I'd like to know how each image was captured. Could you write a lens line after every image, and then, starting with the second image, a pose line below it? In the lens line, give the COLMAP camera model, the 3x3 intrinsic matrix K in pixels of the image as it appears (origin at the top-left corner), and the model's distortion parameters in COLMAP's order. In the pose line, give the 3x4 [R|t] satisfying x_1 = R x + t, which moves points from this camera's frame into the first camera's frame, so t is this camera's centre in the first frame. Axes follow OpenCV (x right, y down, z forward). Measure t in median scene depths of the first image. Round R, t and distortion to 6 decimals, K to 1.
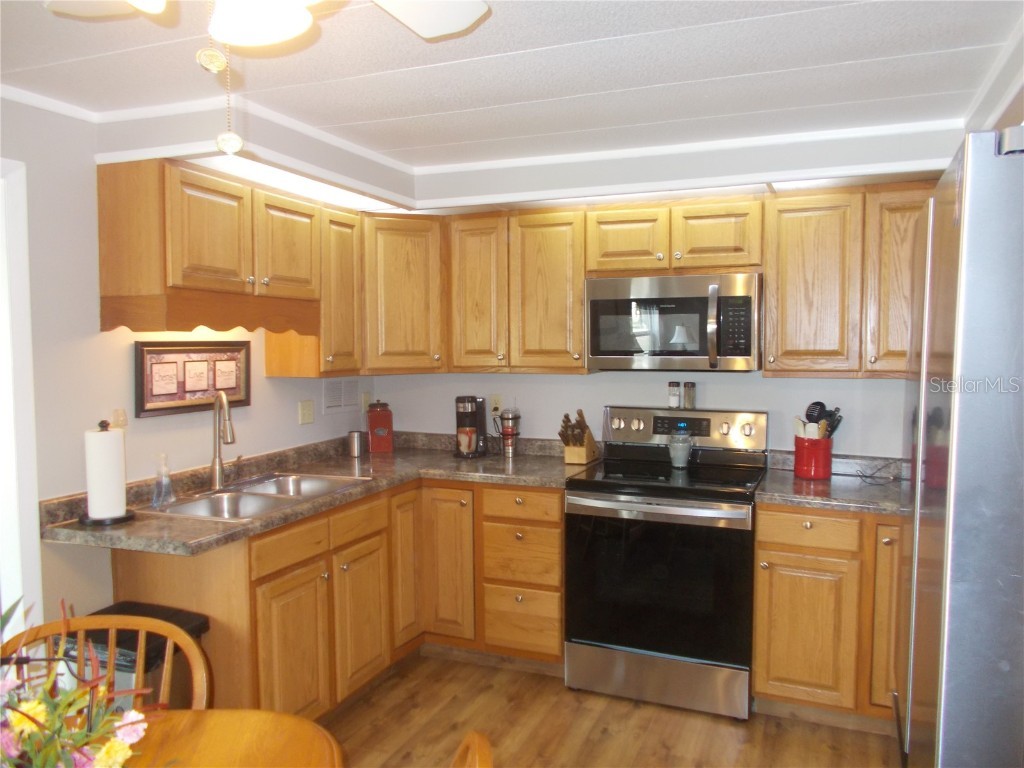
lens RADIAL K [[792.1, 0, 516.2], [0, 792.1, 387.5], [0, 0, 1]] dist [0.011742, -0.000847]
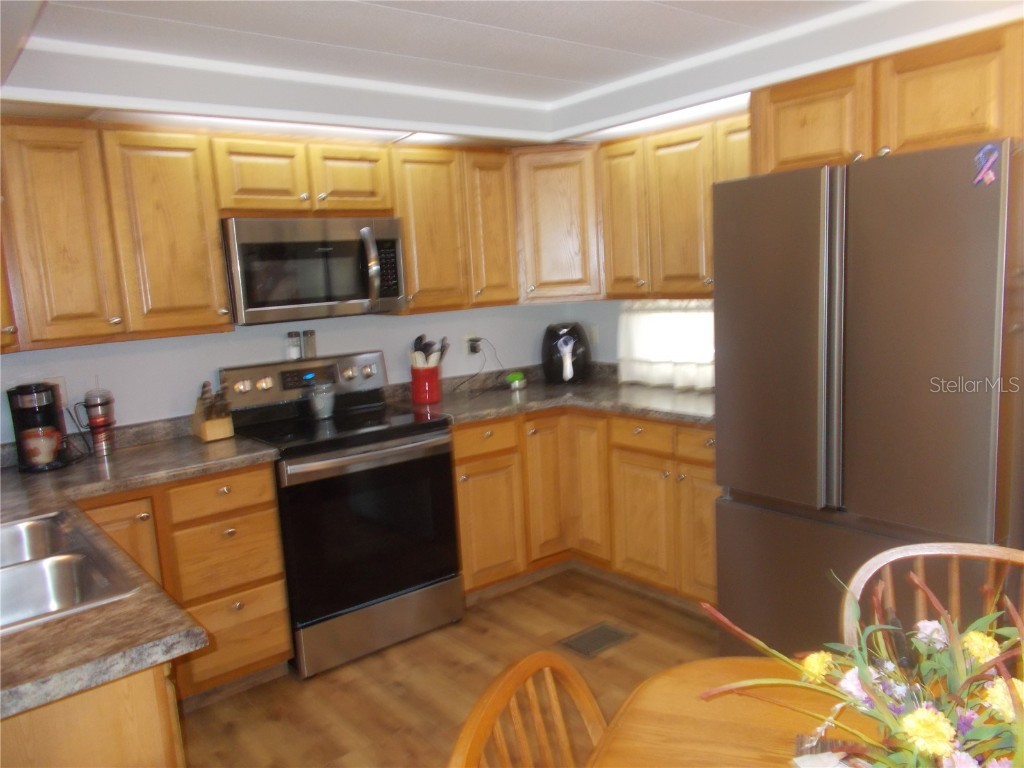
lens RADIAL K [[792.1, 0, 517.5], [0, 792.1, 382.5], [0, 0, 1]] dist [0.011742, -0.000847]
pose [[0.477986, -0.143811, 0.866515, -0.541301], [0.114209, 0.988307, 0.101024, -0.014171], [-0.870911, 0.050675, 0.488822, 0.332702]]
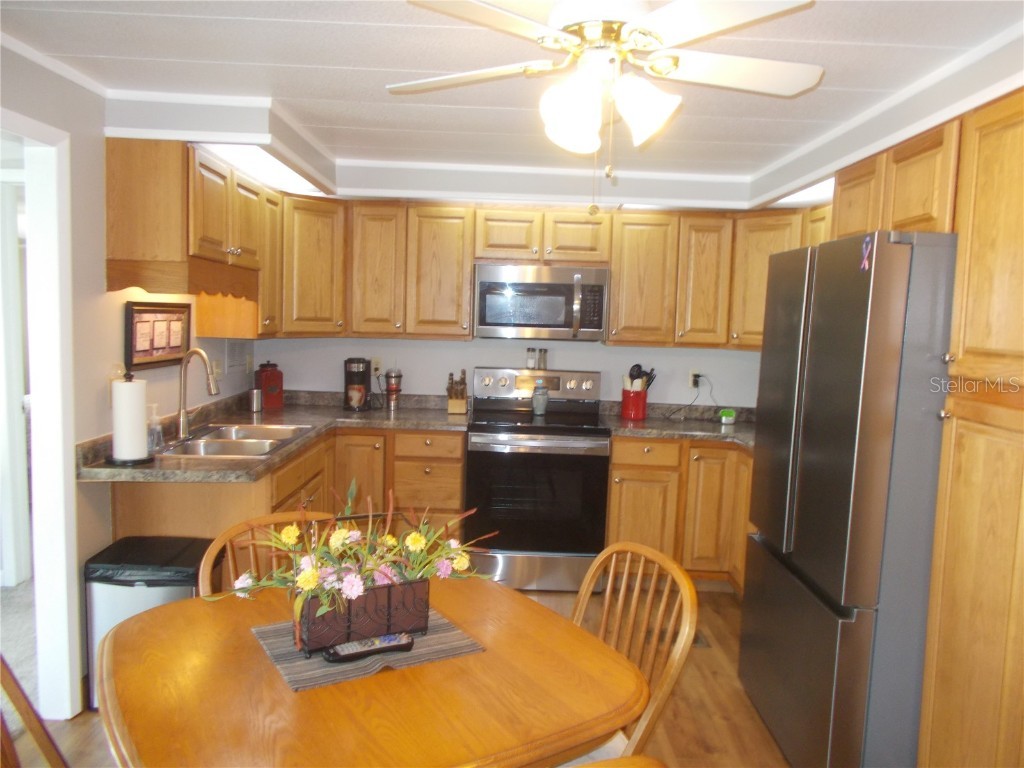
lens RADIAL K [[792.1, 0, 509.4], [0, 792.1, 387.5], [0, 0, 1]] dist [0.011742, -0.000847]
pose [[0.922332, -0.001802, 0.386393, -0.354538], [-0.012083, 0.999366, 0.033501, 0.014797], [-0.386208, -0.035568, 0.921726, -0.180166]]
